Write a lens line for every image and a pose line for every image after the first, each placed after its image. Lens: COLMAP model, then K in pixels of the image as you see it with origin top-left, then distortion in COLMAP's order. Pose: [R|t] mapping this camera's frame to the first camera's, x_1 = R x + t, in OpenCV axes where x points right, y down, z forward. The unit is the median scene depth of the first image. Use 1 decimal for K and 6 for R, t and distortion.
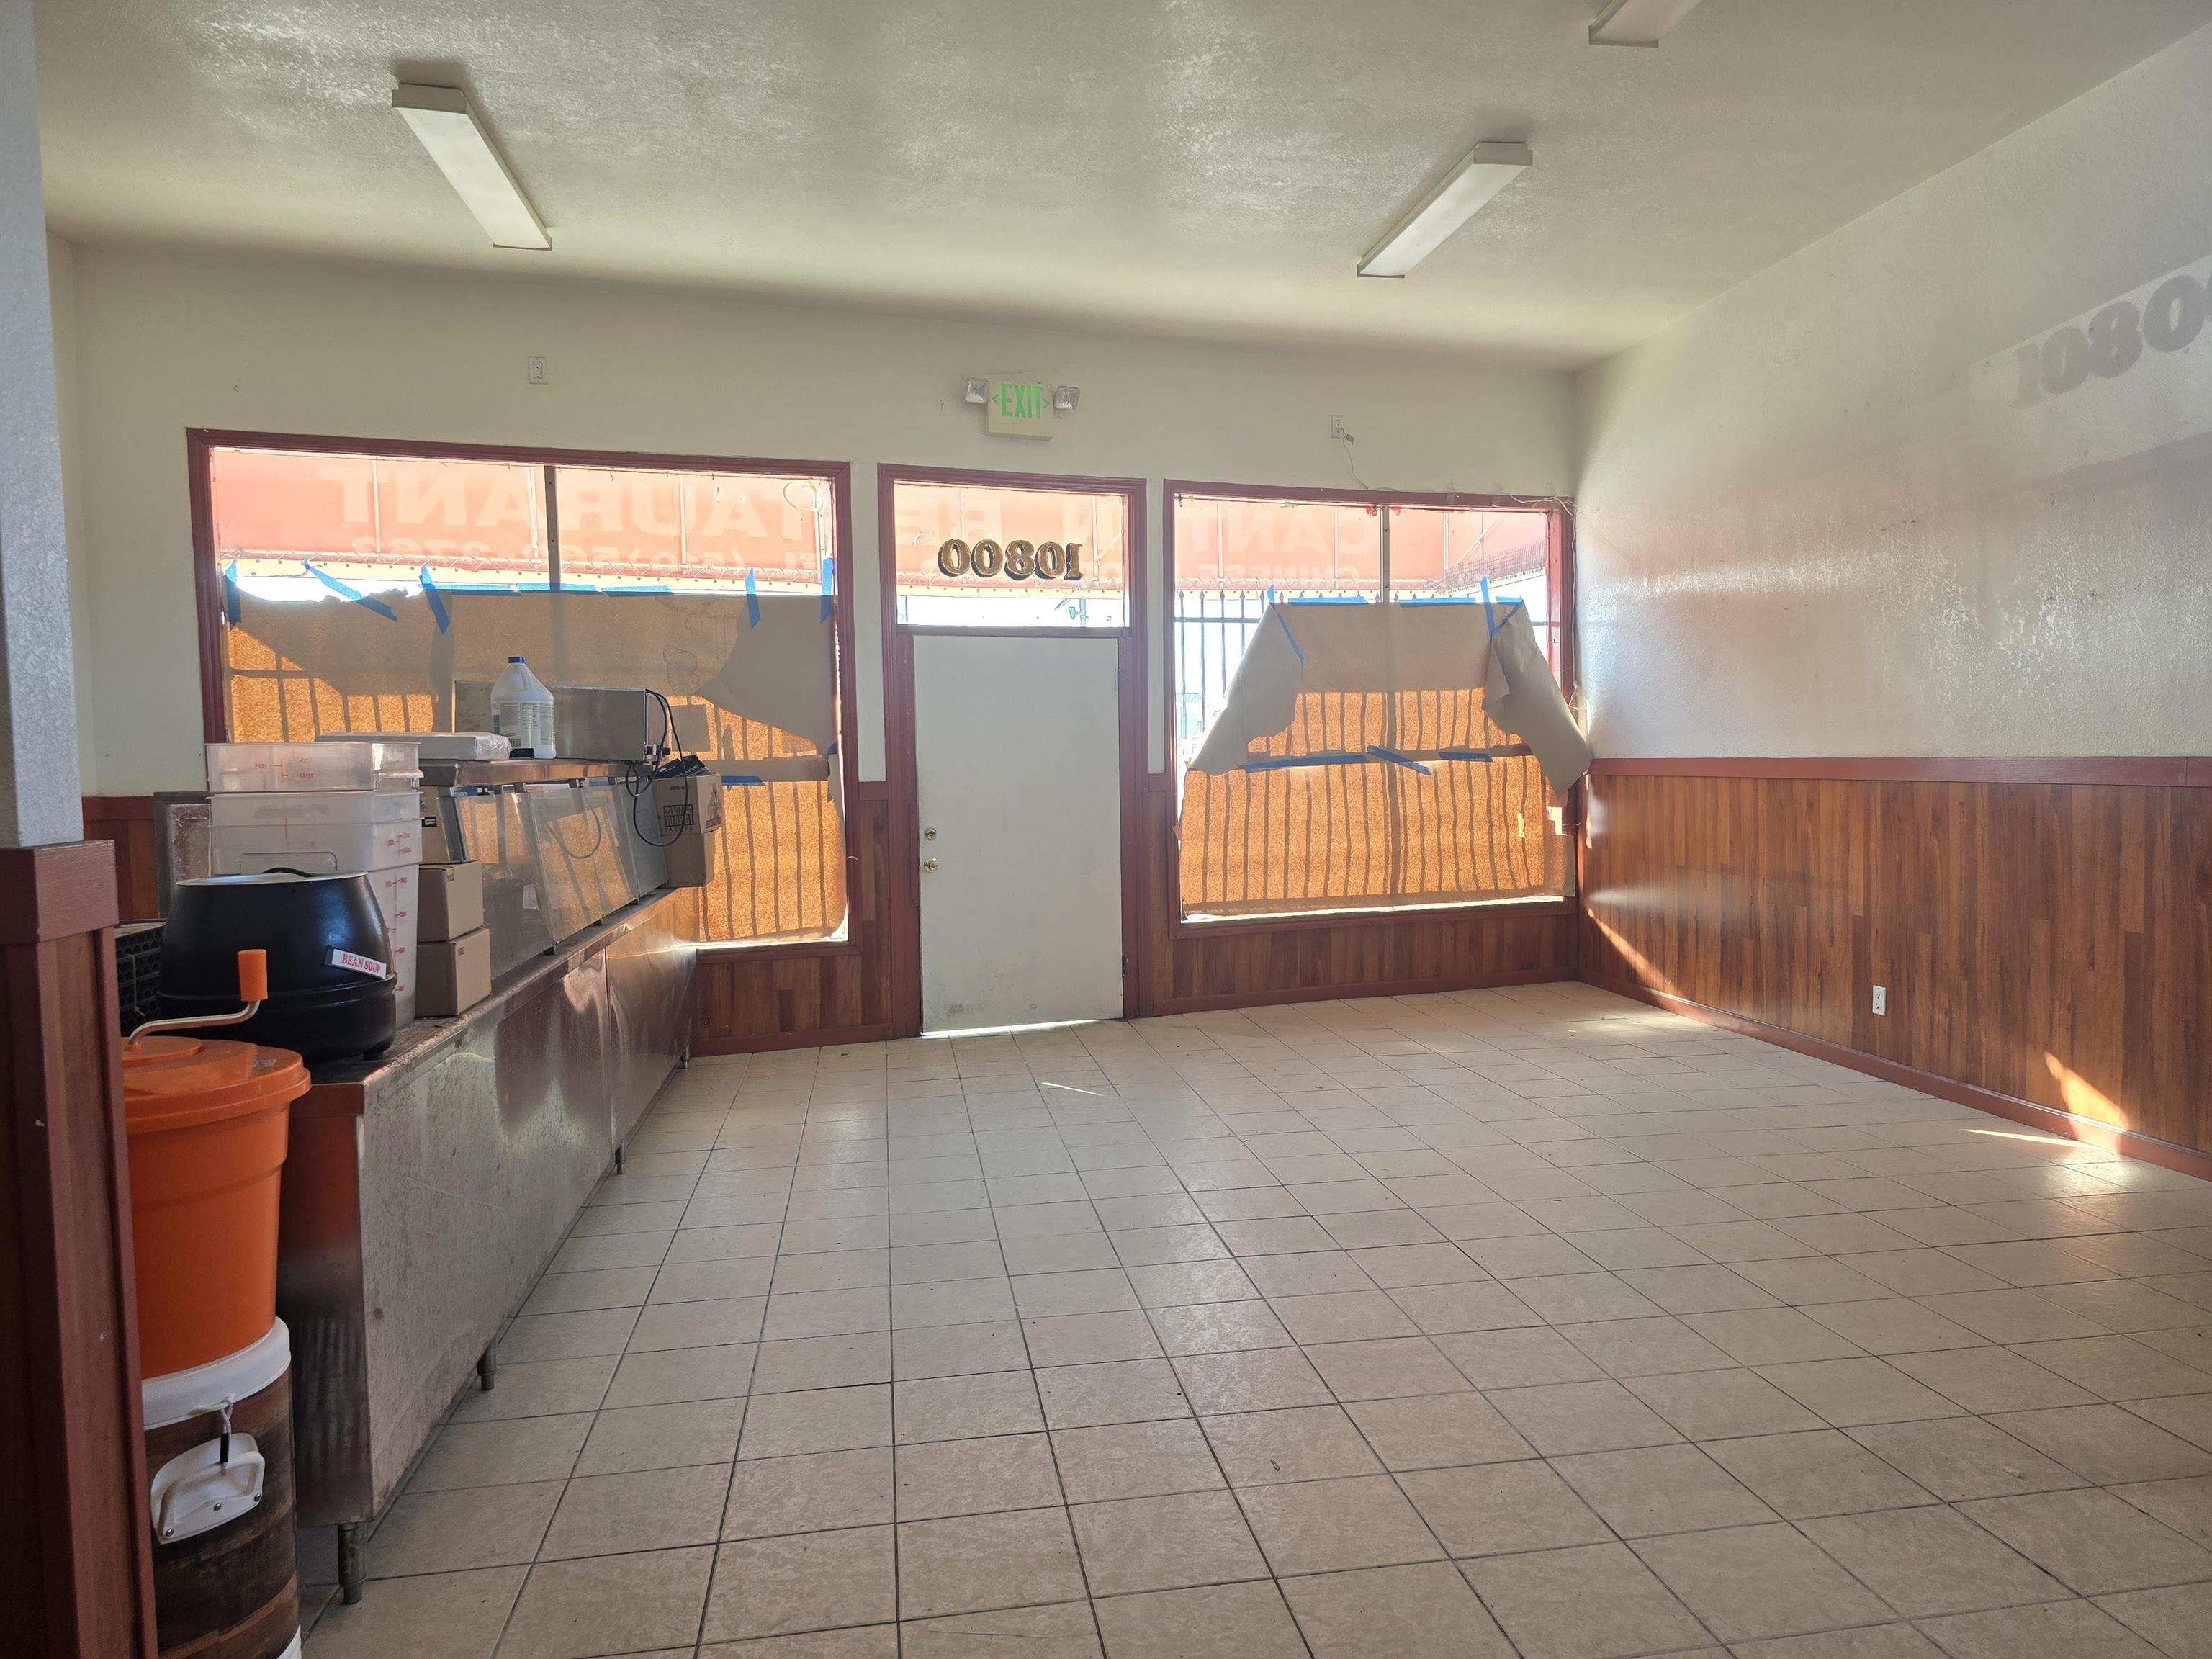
lens RADIAL K [[1502.5, 0, 1129.2], [0, 1502.5, 838.4], [0, 0, 1]] dist [0.074748, -0.070434]
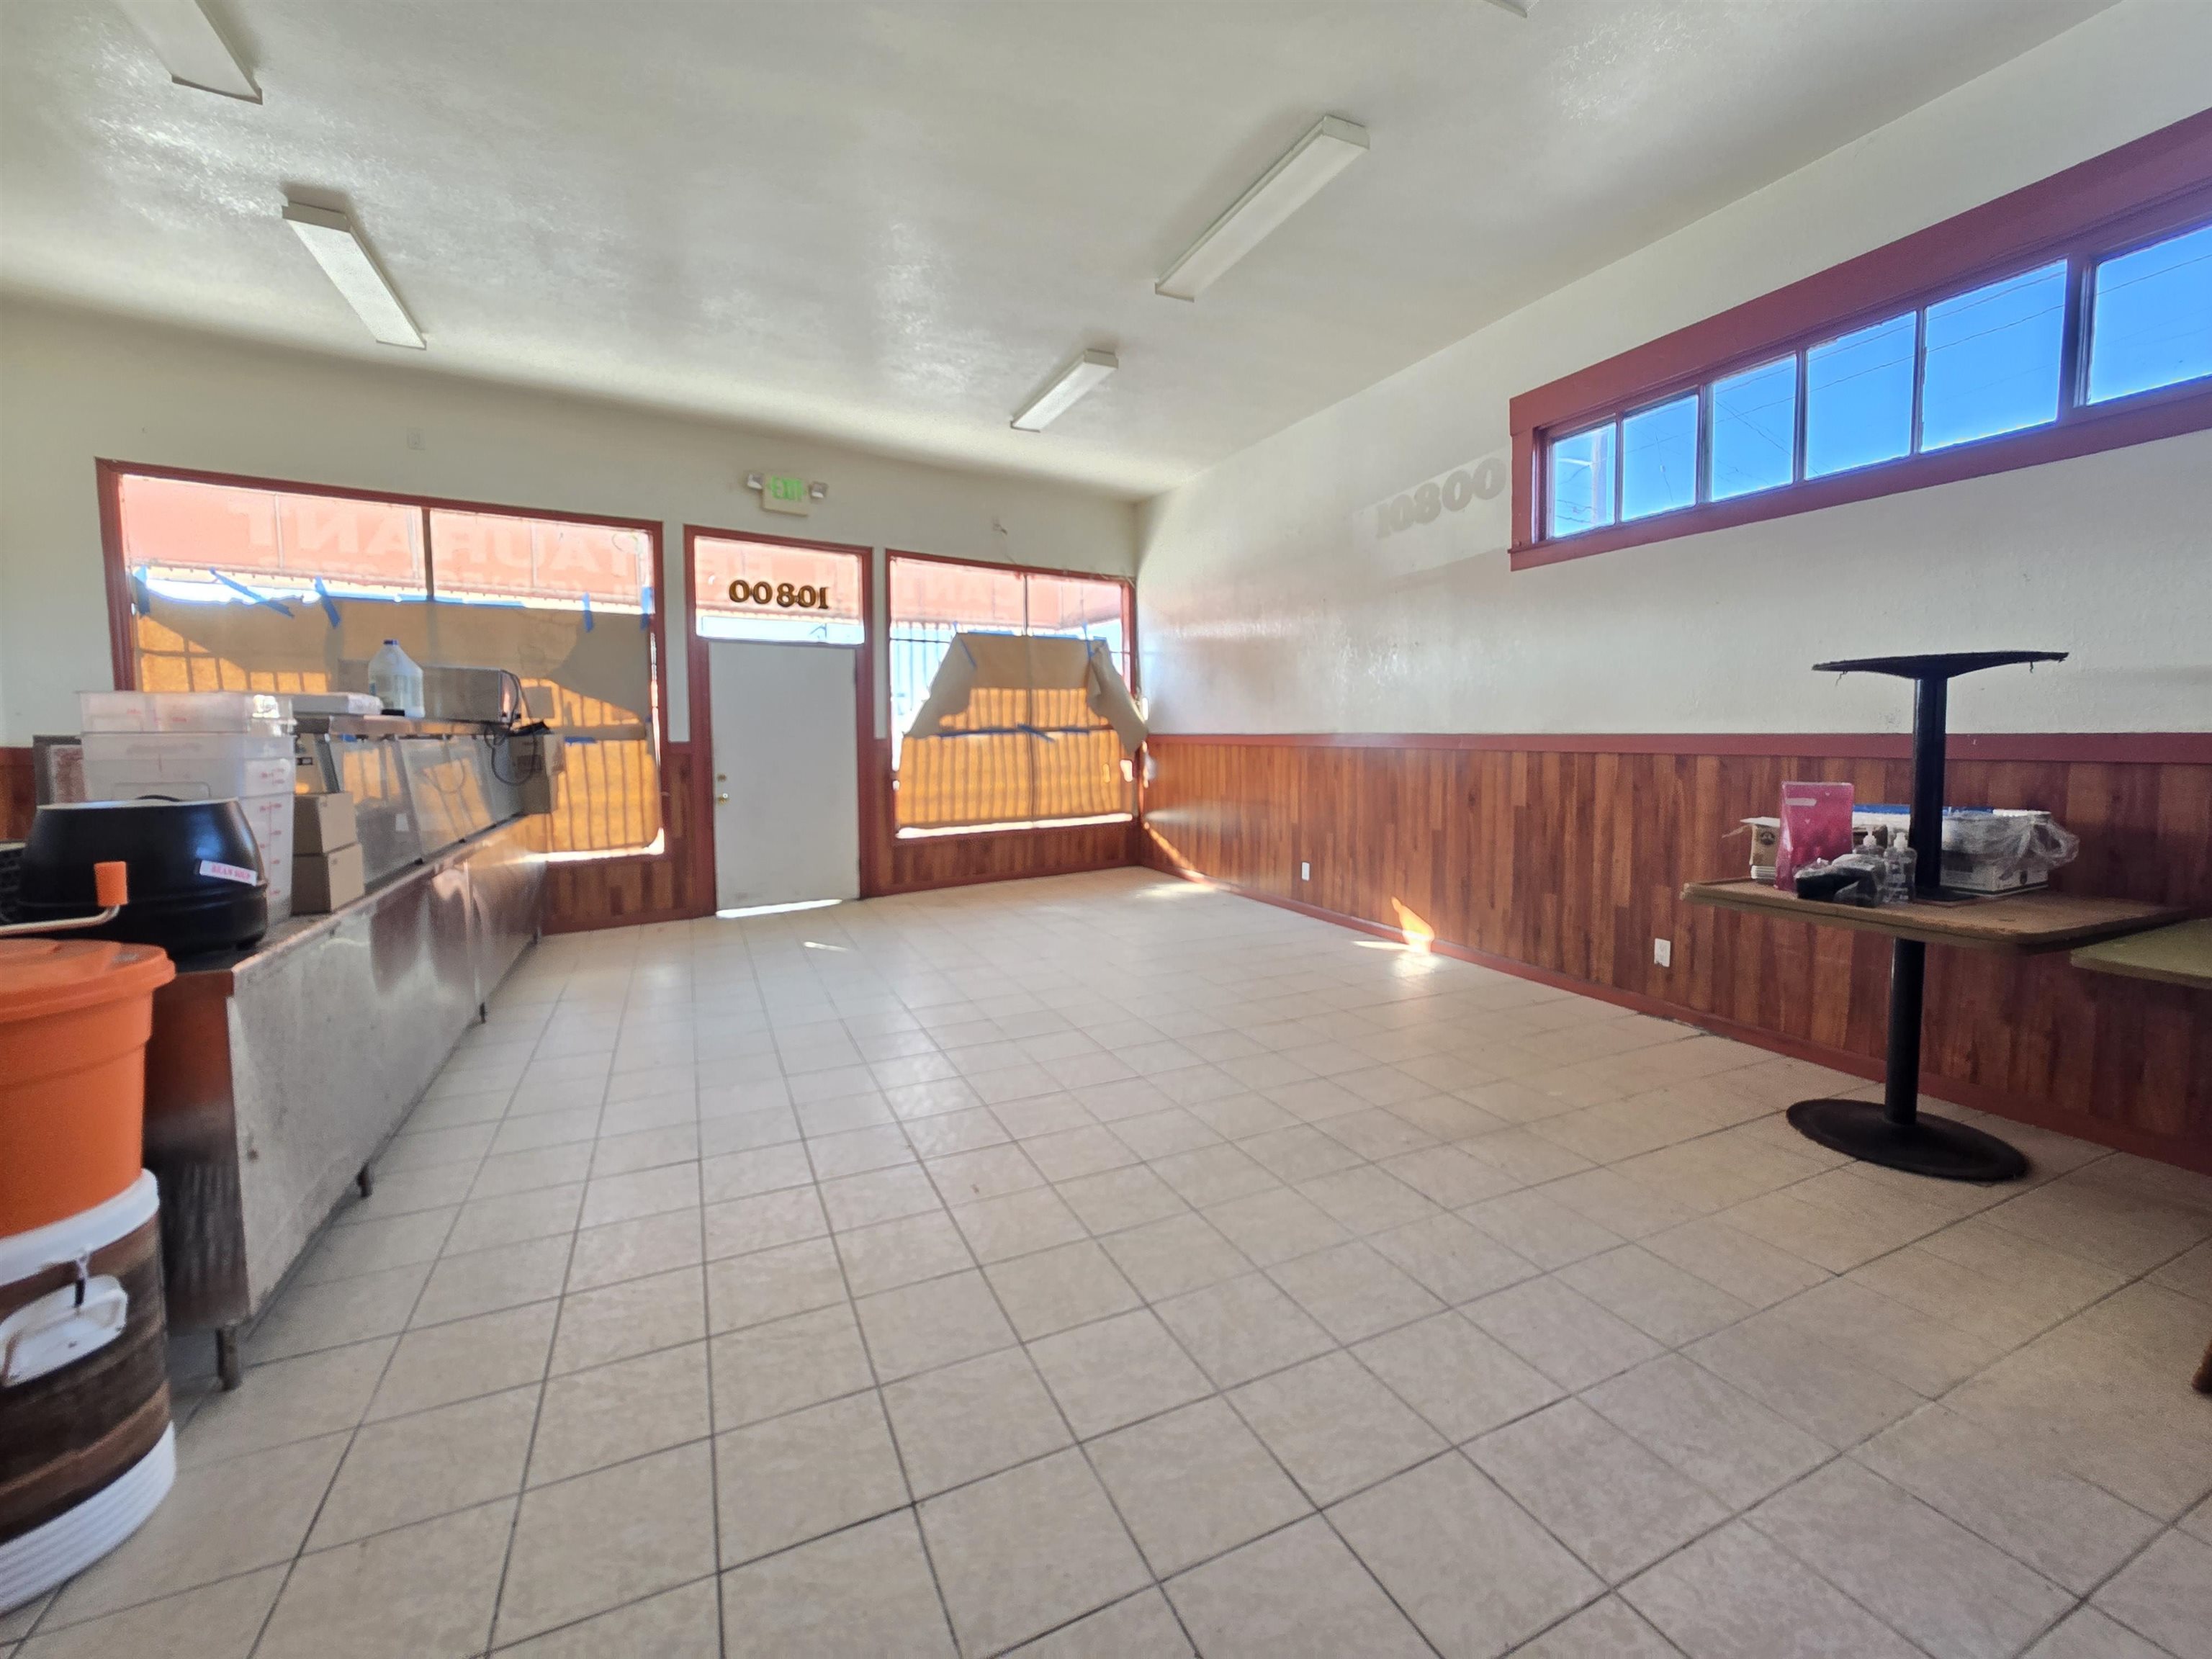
lens RADIAL K [[916.6, 0, 1109.2], [0, 916.6, 791.7], [0, 0, 1]] dist [-0.004510, 0.001097]
pose [[0.964034, -0.004491, 0.265743, -0.006651], [0.002527, 0.999967, 0.007731, 0.004817], [-0.265769, -0.006782, 0.964013, 0.038330]]
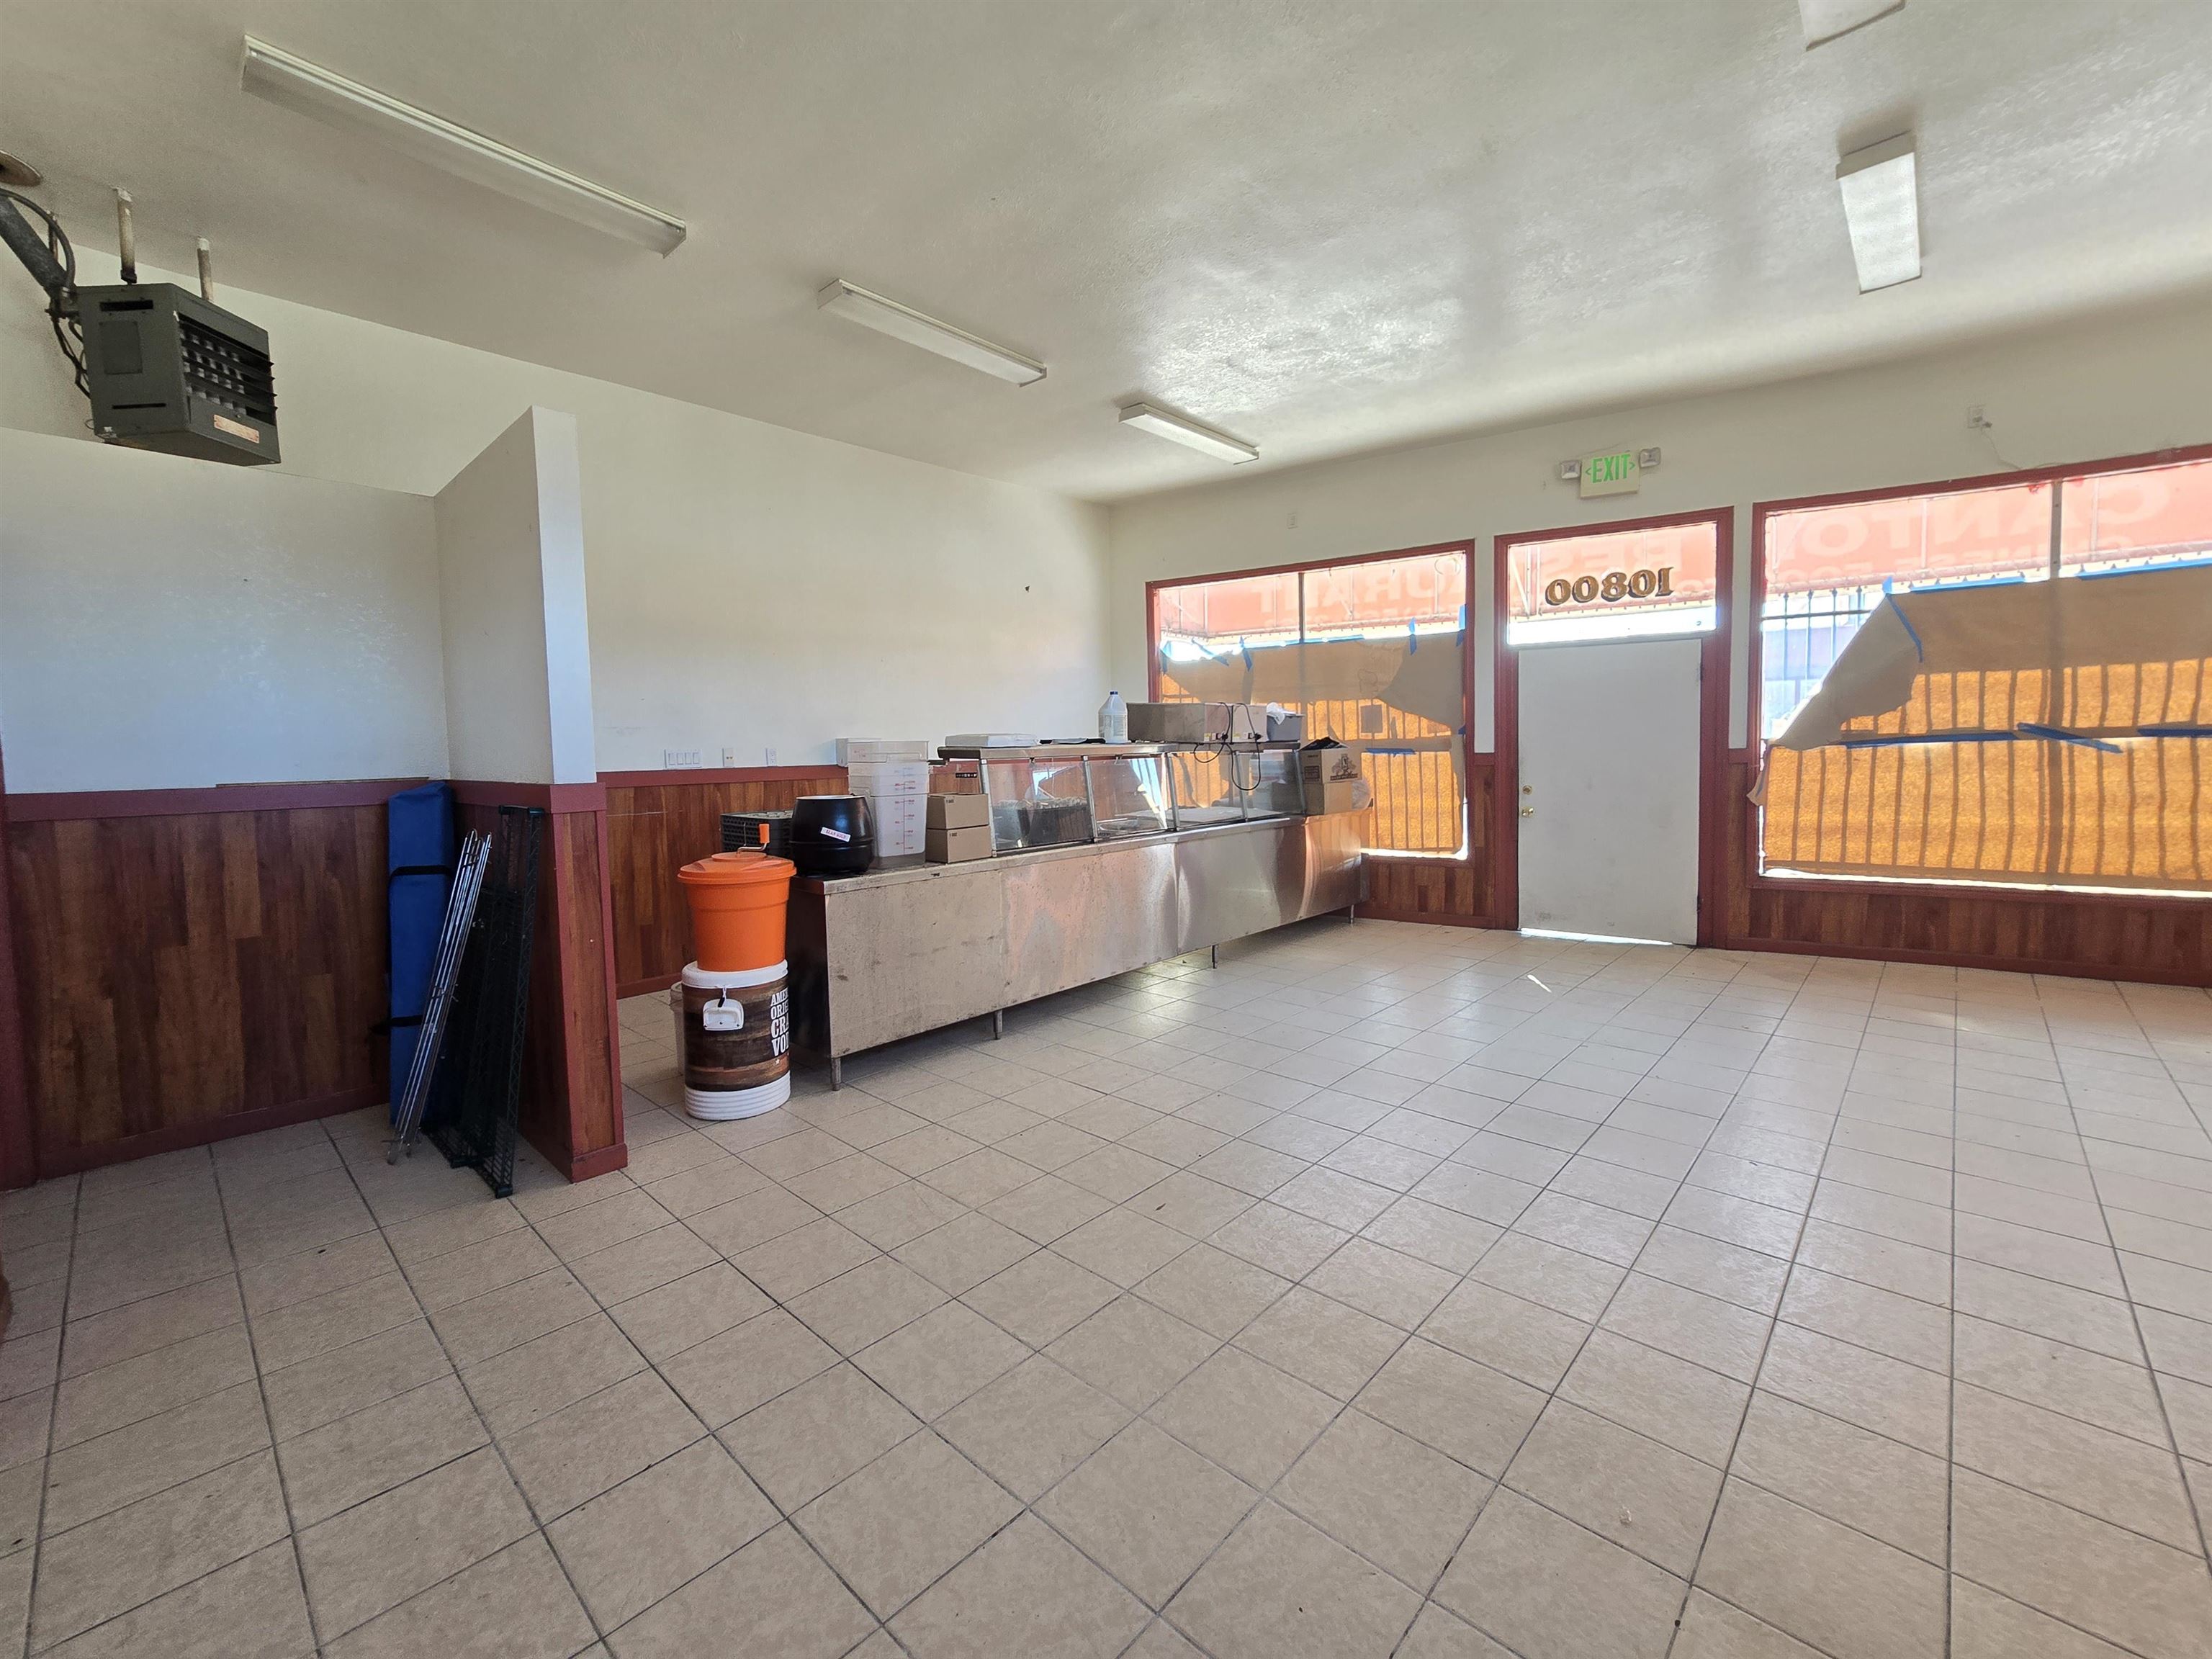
lens RADIAL K [[916.6, 0, 1083.0], [0, 916.6, 794.8], [0, 0, 1]] dist [-0.004510, 0.001097]
pose [[0.599262, 0.051500, -0.798895, 0.327349], [-0.034569, 0.998663, 0.038447, -0.018390], [0.799806, 0.004578, 0.600241, 0.155984]]
